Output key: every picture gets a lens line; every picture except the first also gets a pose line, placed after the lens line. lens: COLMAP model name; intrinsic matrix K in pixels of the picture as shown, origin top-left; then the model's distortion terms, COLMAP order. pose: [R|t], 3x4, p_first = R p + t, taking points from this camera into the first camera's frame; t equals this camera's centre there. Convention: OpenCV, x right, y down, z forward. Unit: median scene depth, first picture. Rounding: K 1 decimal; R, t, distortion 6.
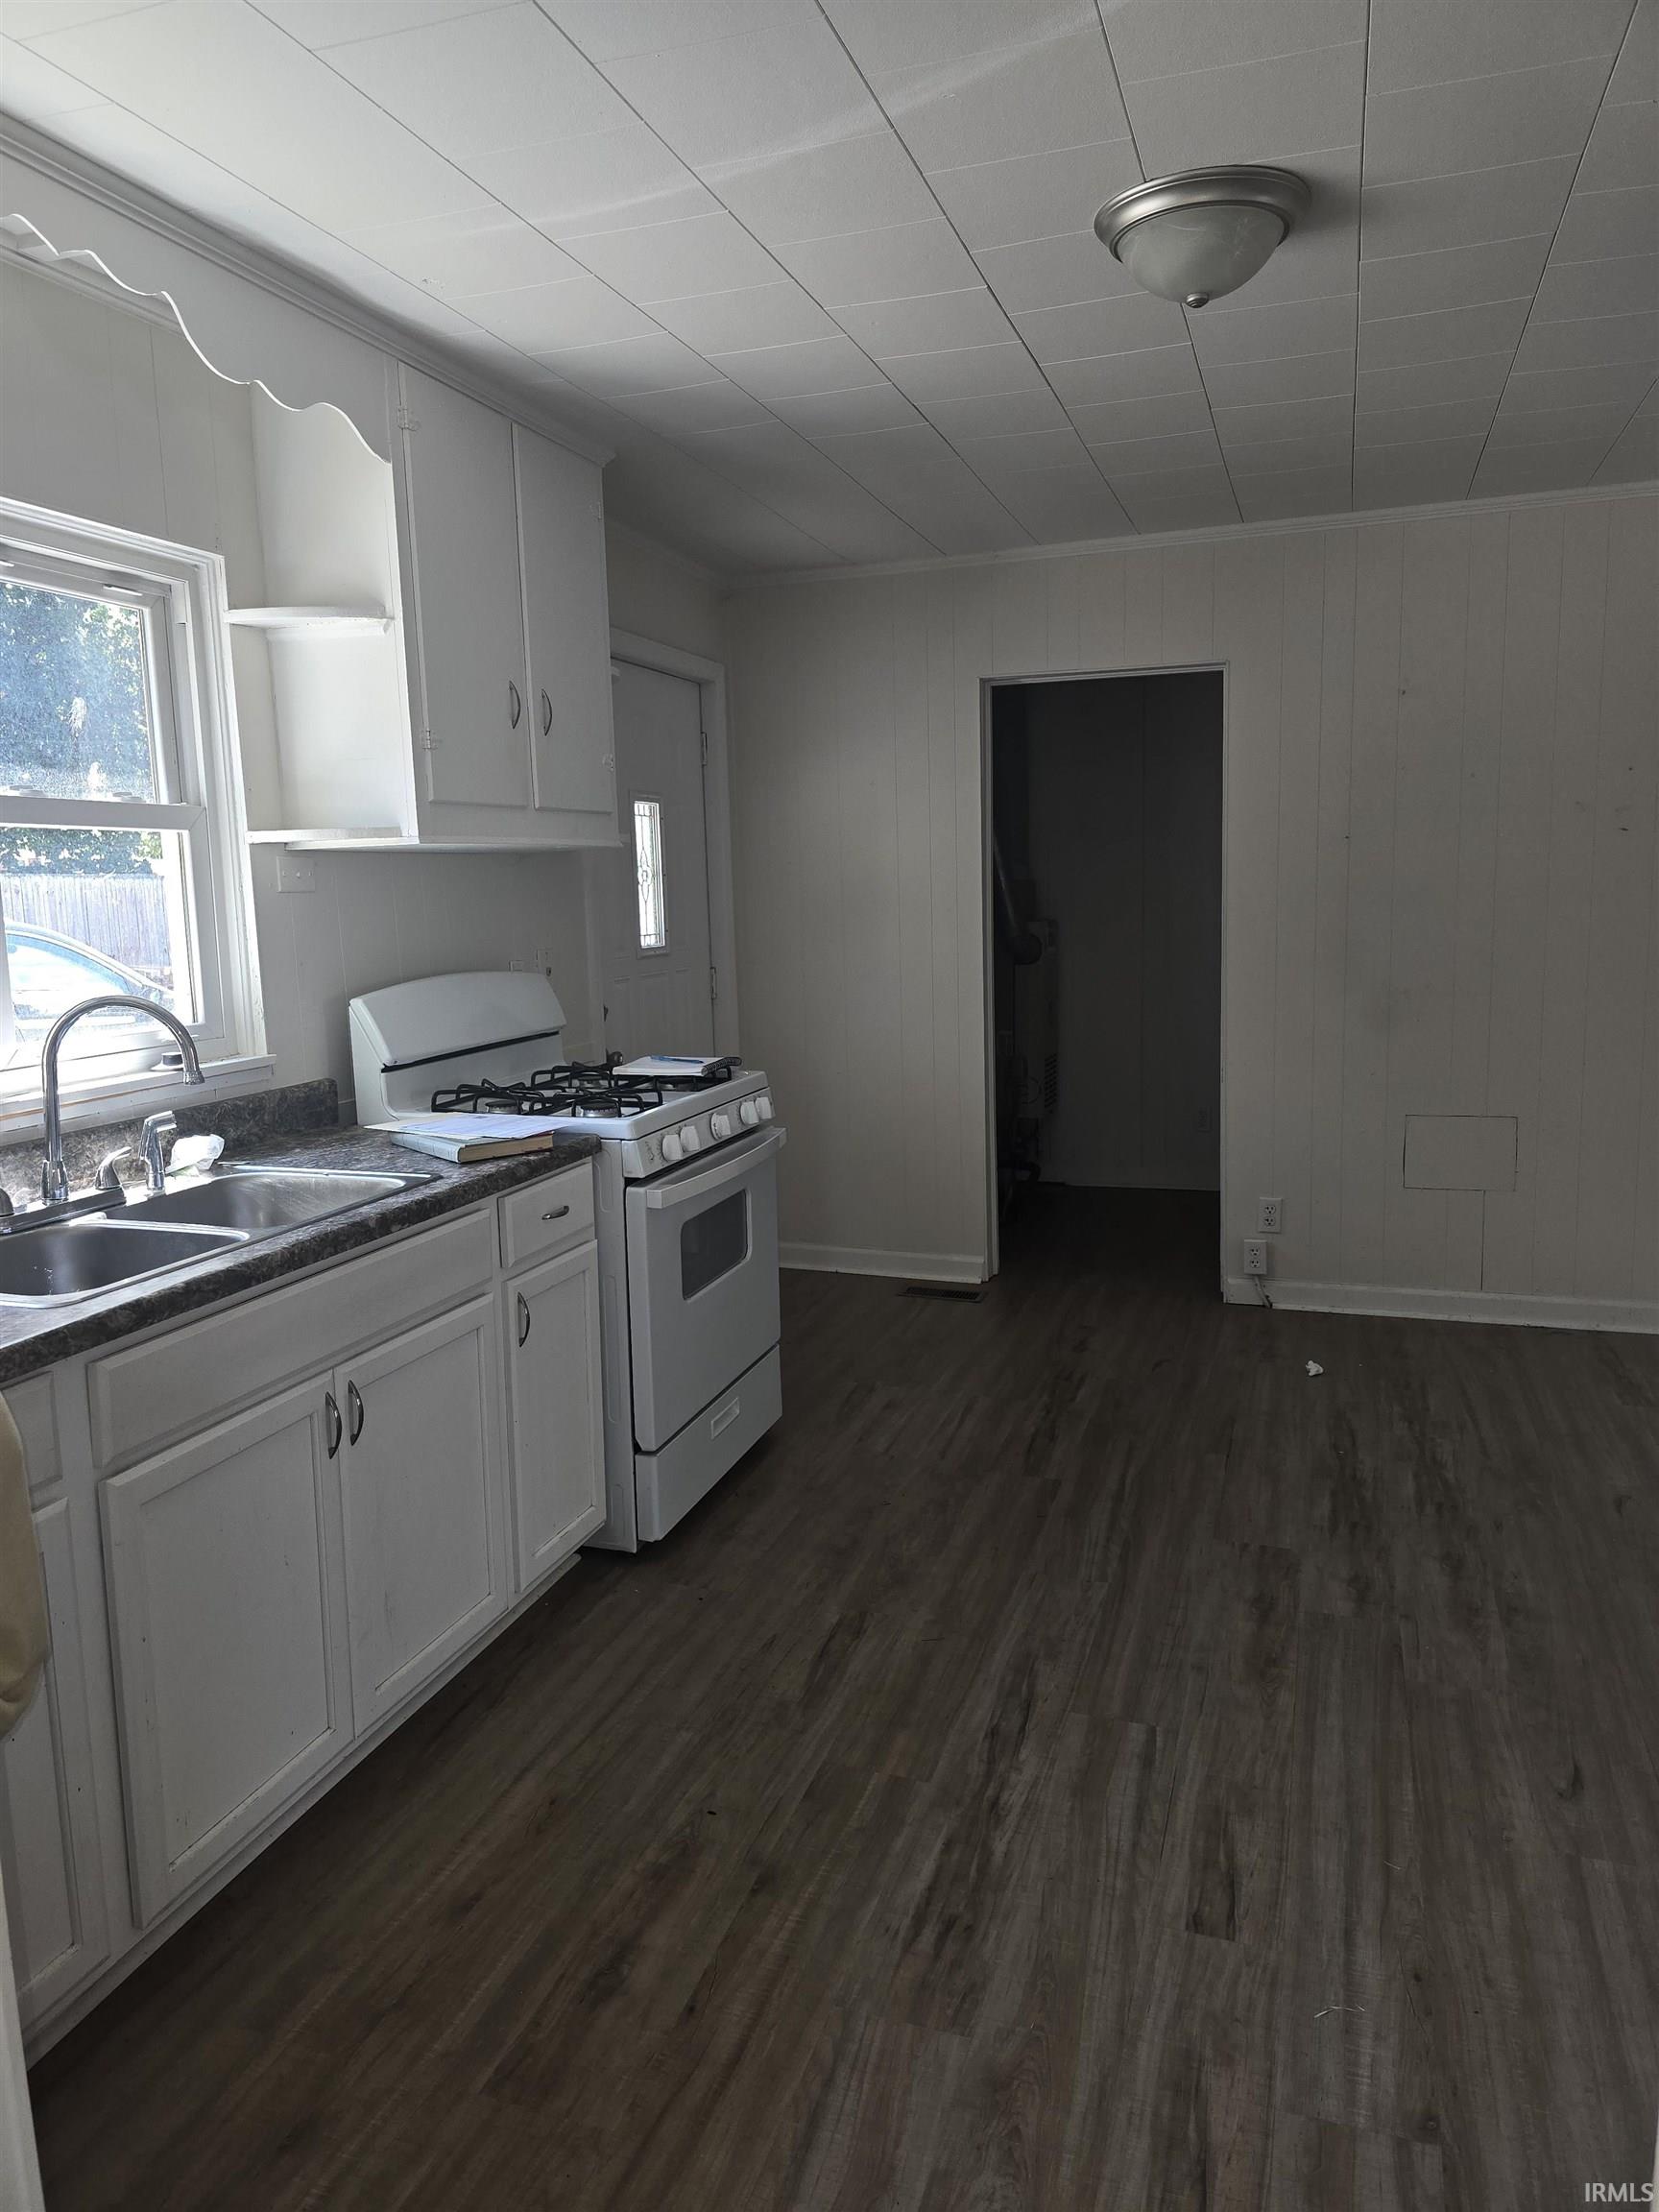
lens RADIAL K [[1486.7, 0, 833.1], [0, 1486.7, 1097.2], [0, 0, 1]] dist [0.032835, -0.024722]
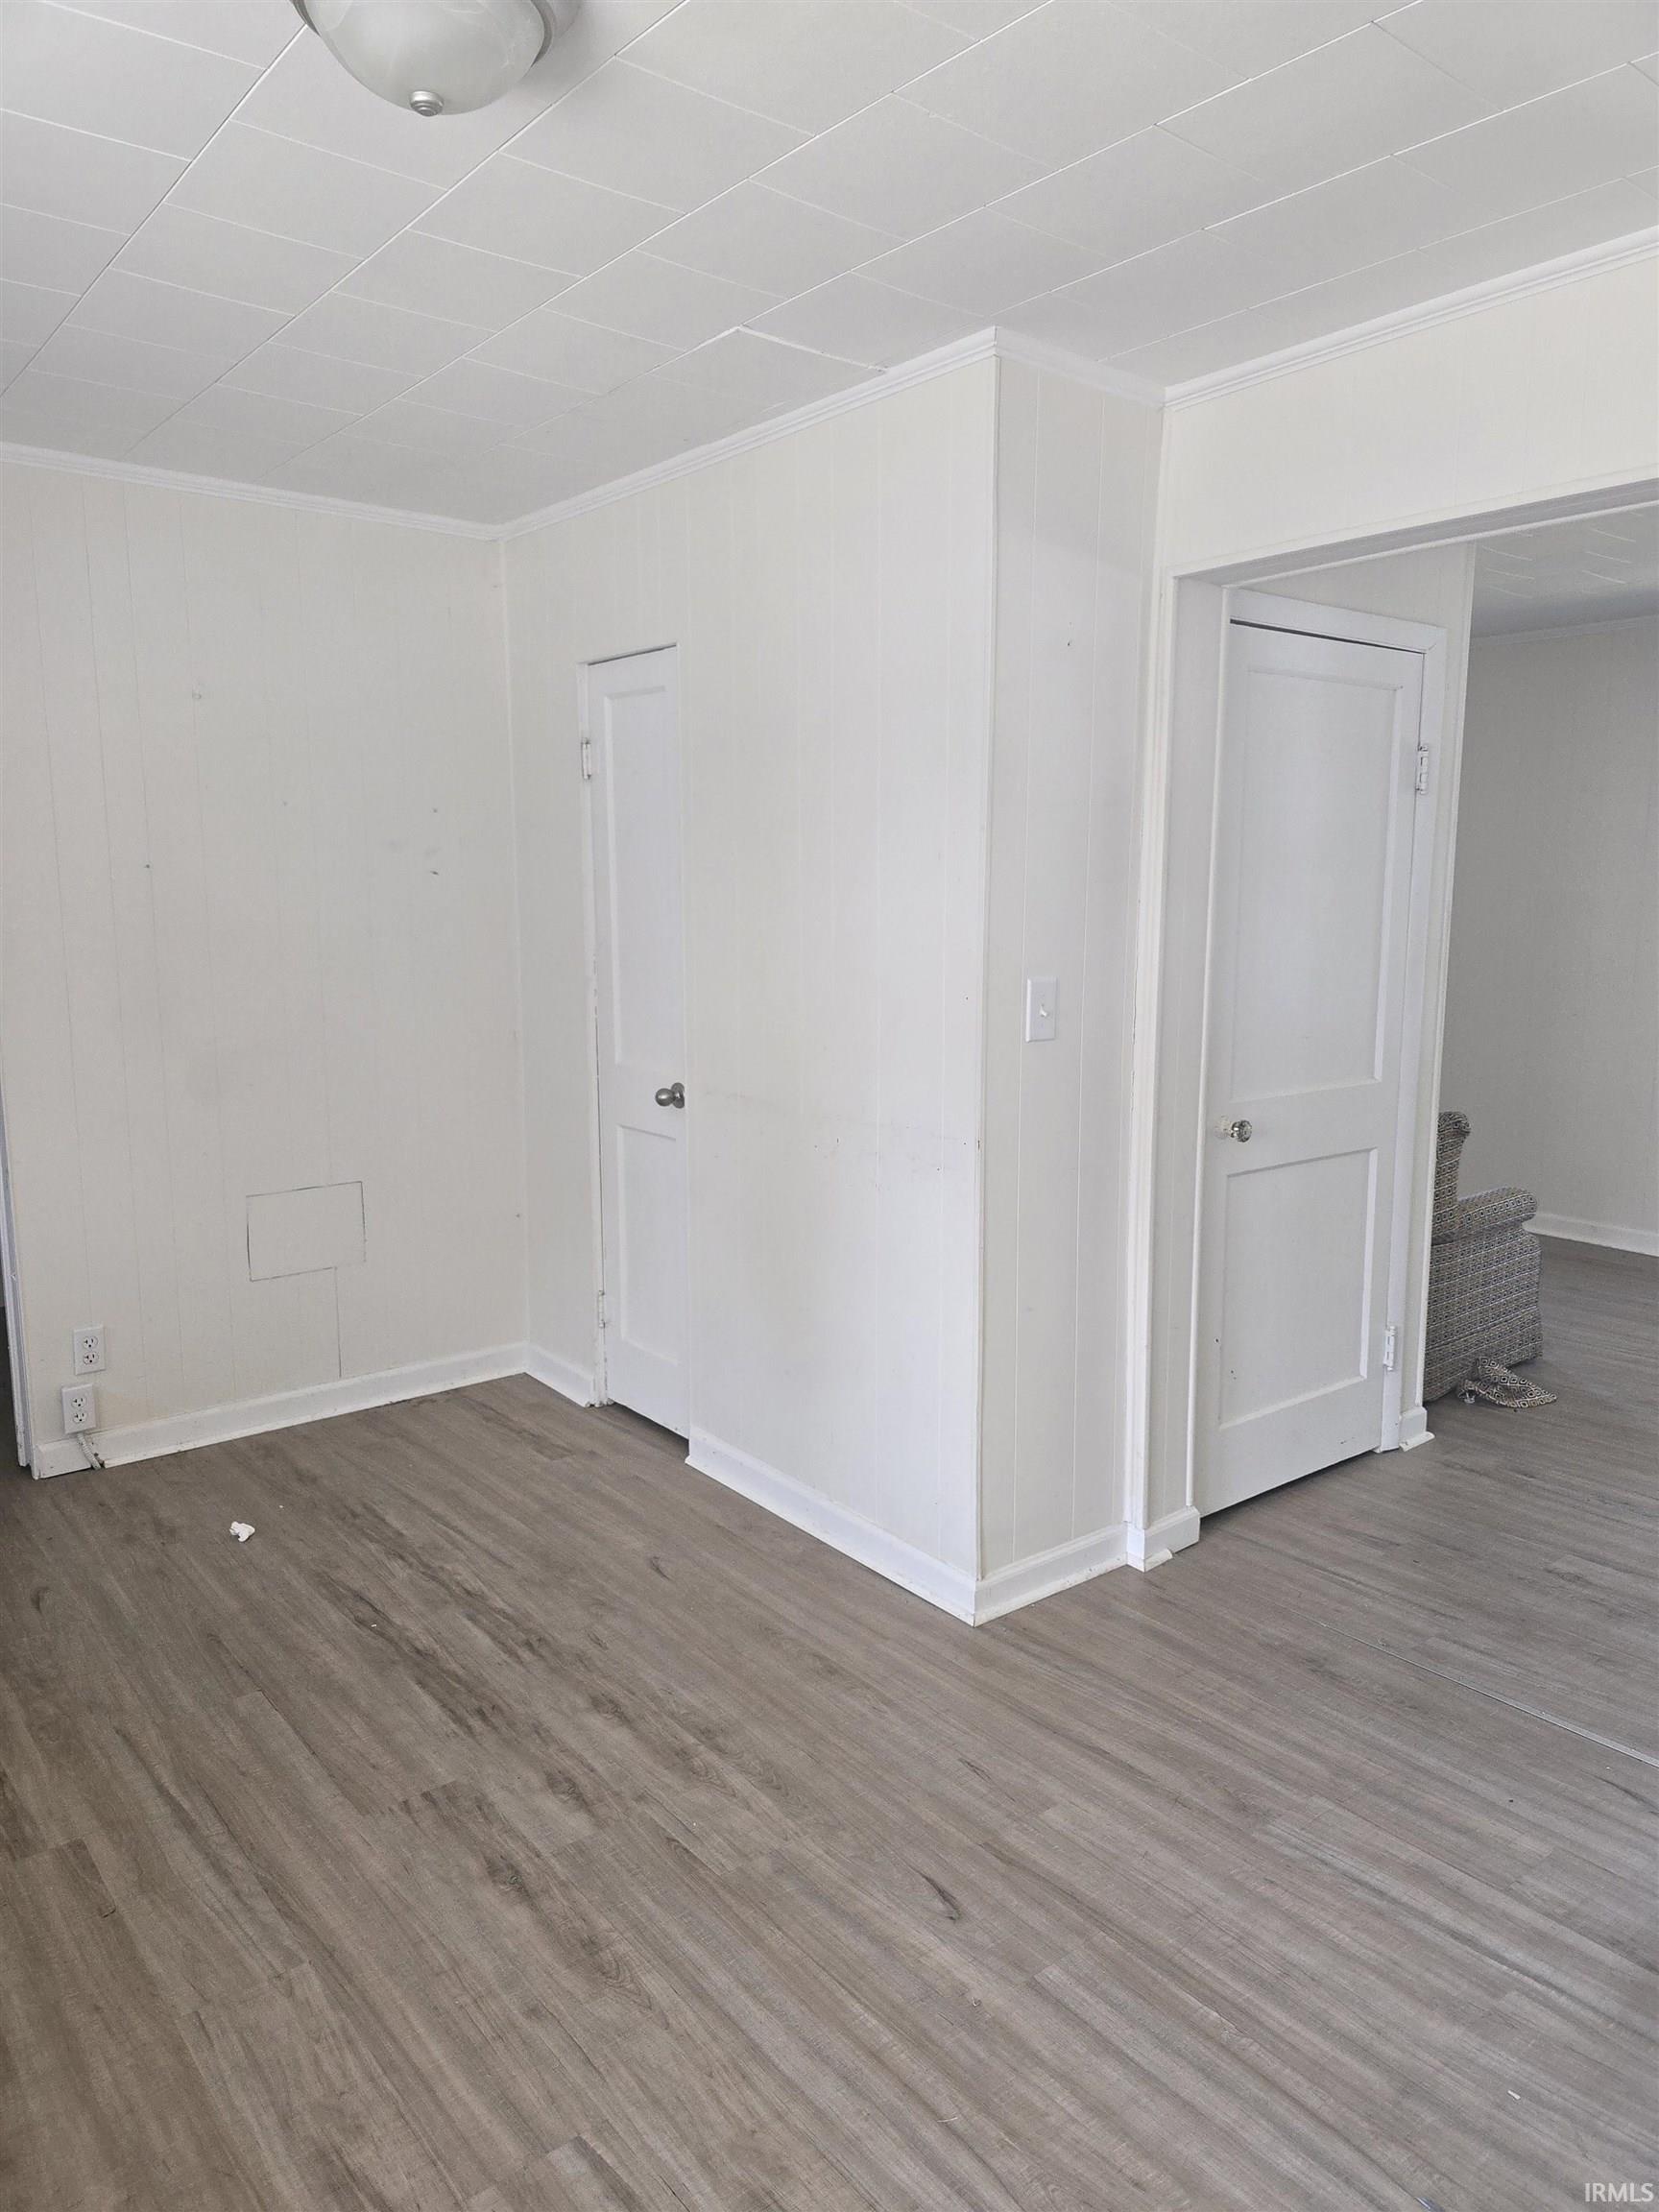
lens RADIAL K [[1486.7, 0, 830.1], [0, 1486.7, 1102.0], [0, 0, 1]] dist [0.032835, -0.024722]
pose [[0.543332, -0.098330, 0.833739, -0.190739], [0.108787, 0.992990, 0.046218, -0.061761], [-0.832440, 0.065588, 0.550220, 0.344299]]
